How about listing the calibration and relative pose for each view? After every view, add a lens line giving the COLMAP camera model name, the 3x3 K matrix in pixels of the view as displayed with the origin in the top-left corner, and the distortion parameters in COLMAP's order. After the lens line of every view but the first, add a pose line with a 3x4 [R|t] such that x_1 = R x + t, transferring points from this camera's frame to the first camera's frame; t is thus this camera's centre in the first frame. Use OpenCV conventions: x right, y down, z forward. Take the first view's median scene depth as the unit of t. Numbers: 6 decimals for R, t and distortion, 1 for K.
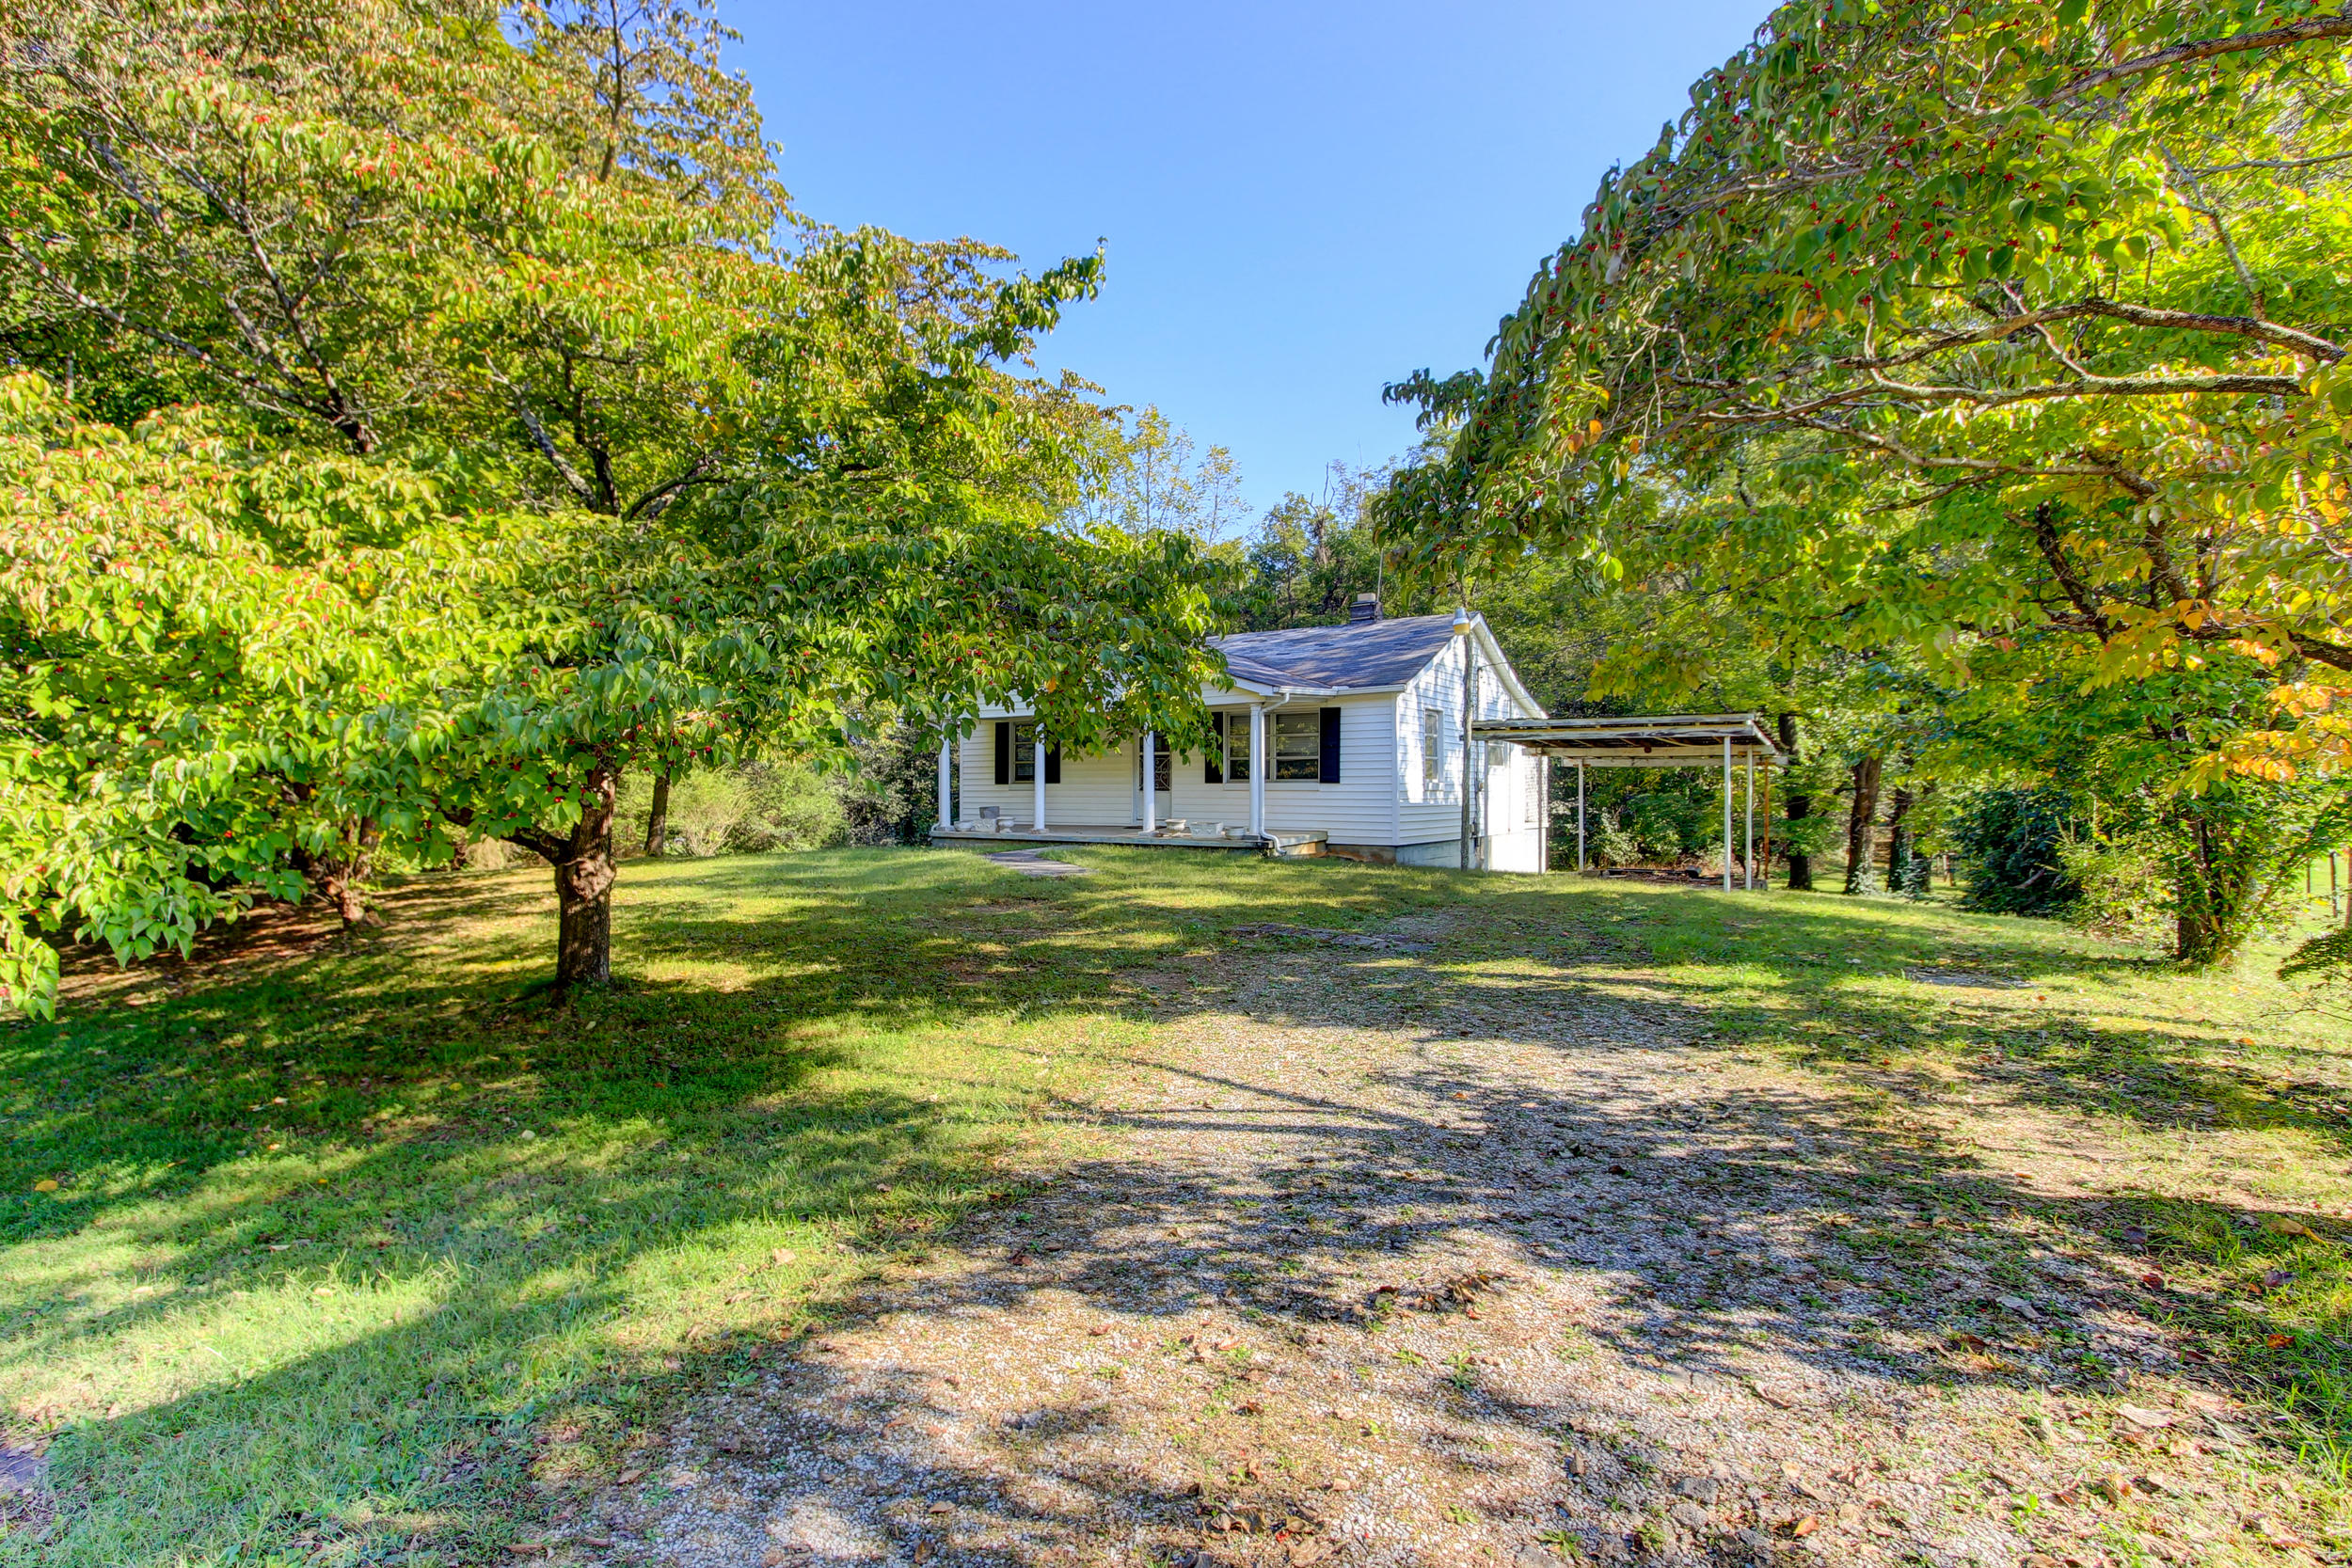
lens RADIAL K [[1050.6, 0, 1166.6], [0, 1050.6, 797.9], [0, 0, 1]] dist [0.016492, 0.000206]
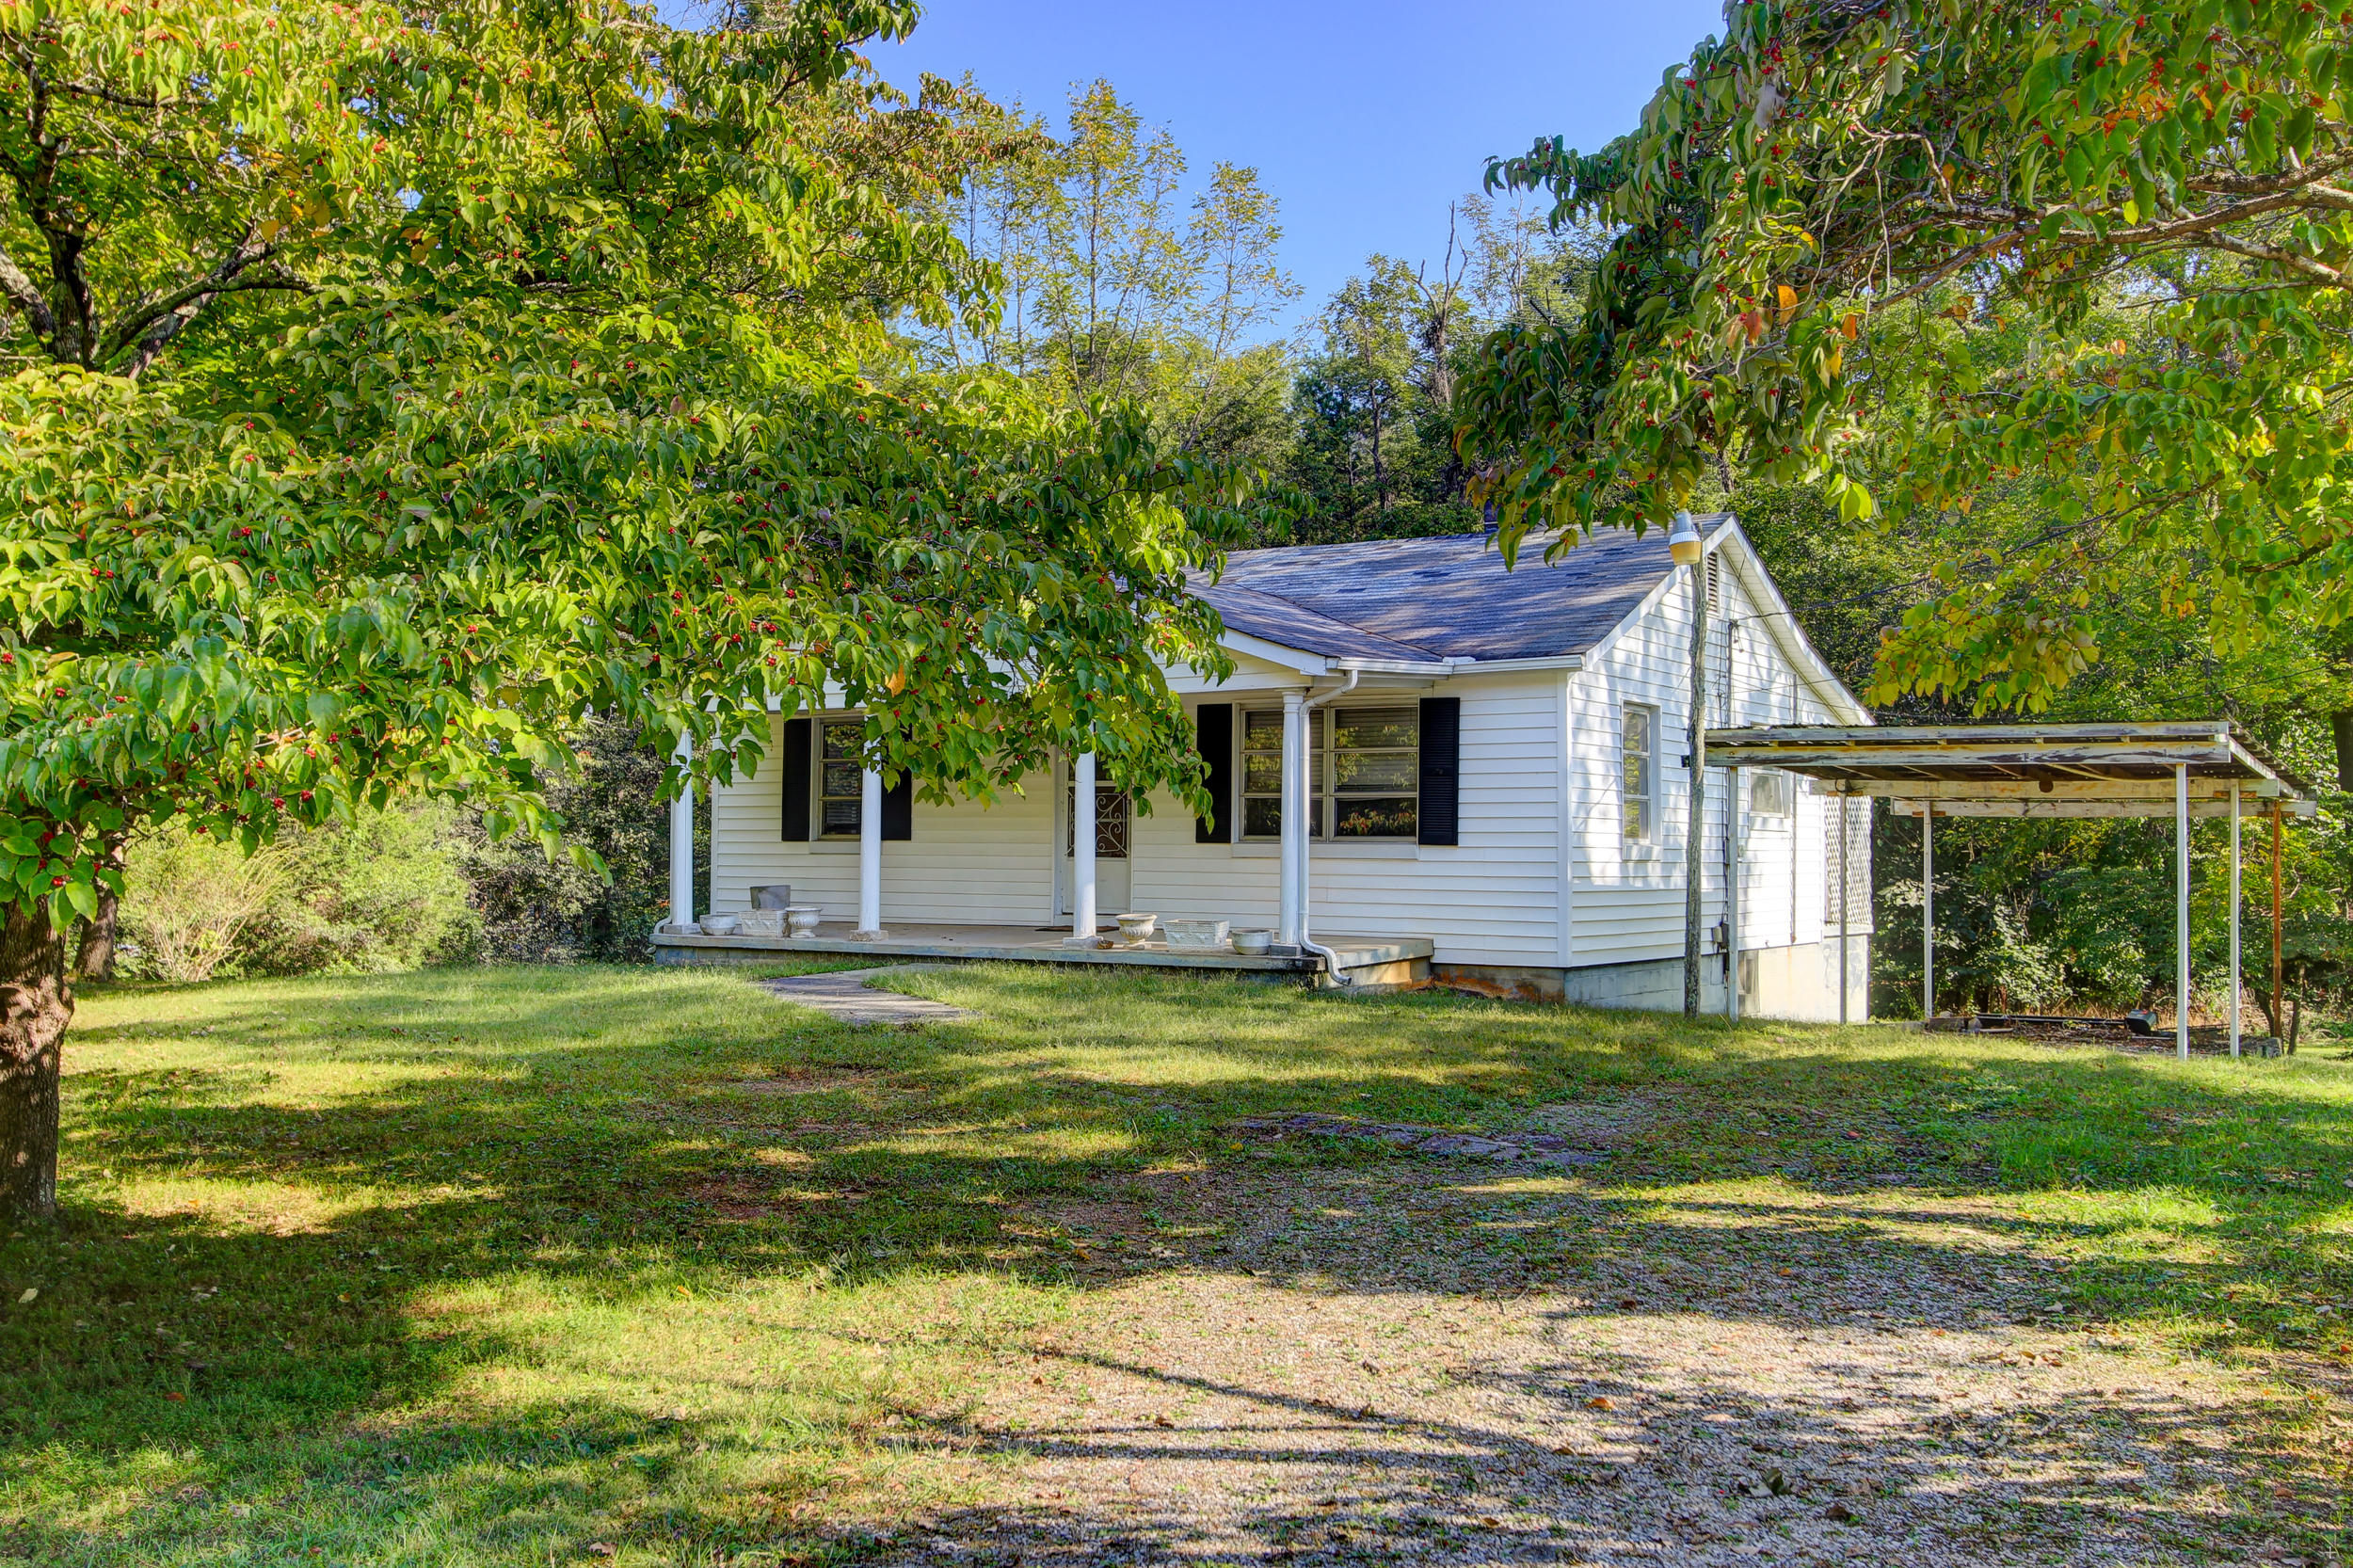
lens RADIAL K [[2157.6, 0, 1176.1], [0, 2157.6, 819.9], [0, 0, 1]] dist [0.005452, 0.009096]
pose [[0.999757, 0.007015, 0.020897, 0.013956], [-0.006555, 0.999736, -0.022000, -0.006369], [-0.021046, 0.021857, 0.999540, -0.135139]]
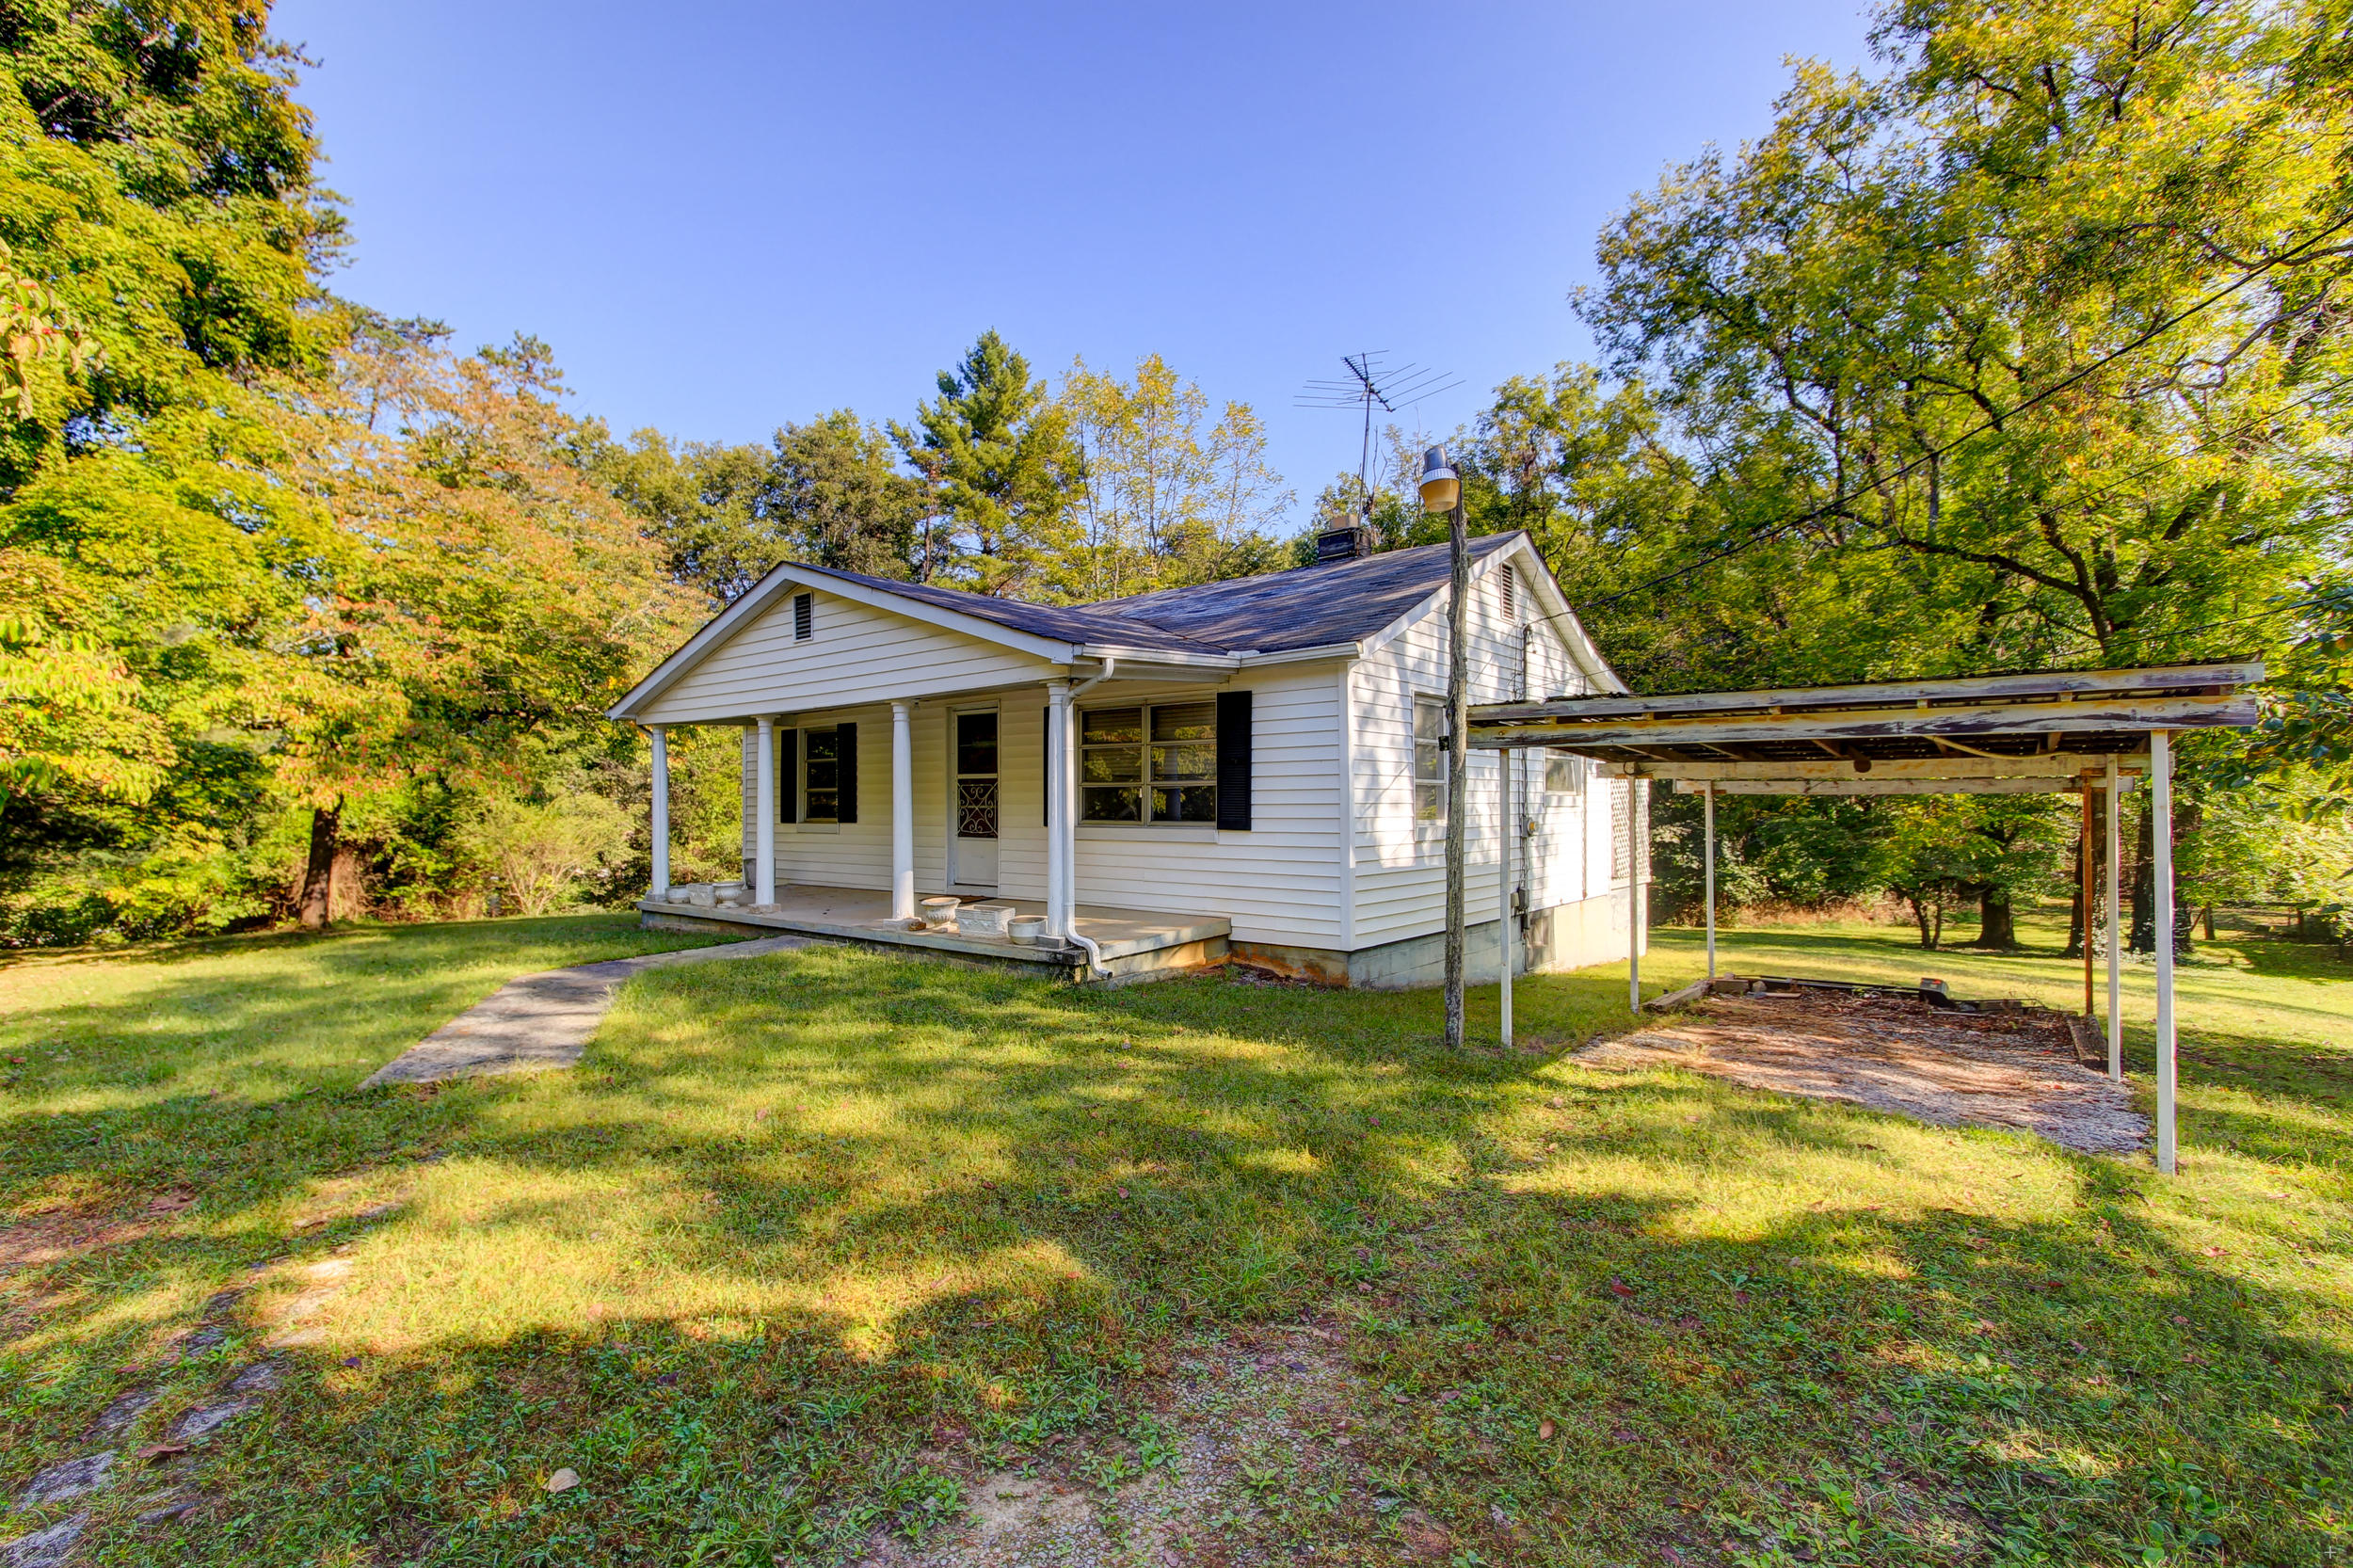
lens RADIAL K [[1013.2, 0, 1164.9], [0, 1013.2, 794.7], [0, 0, 1]] dist [-0.002499, -0.000034]
pose [[0.995005, -0.005525, -0.099672, 0.461751], [0.003966, 0.999867, -0.015827, -0.065187], [0.099746, 0.015352, 0.994894, 1.268828]]
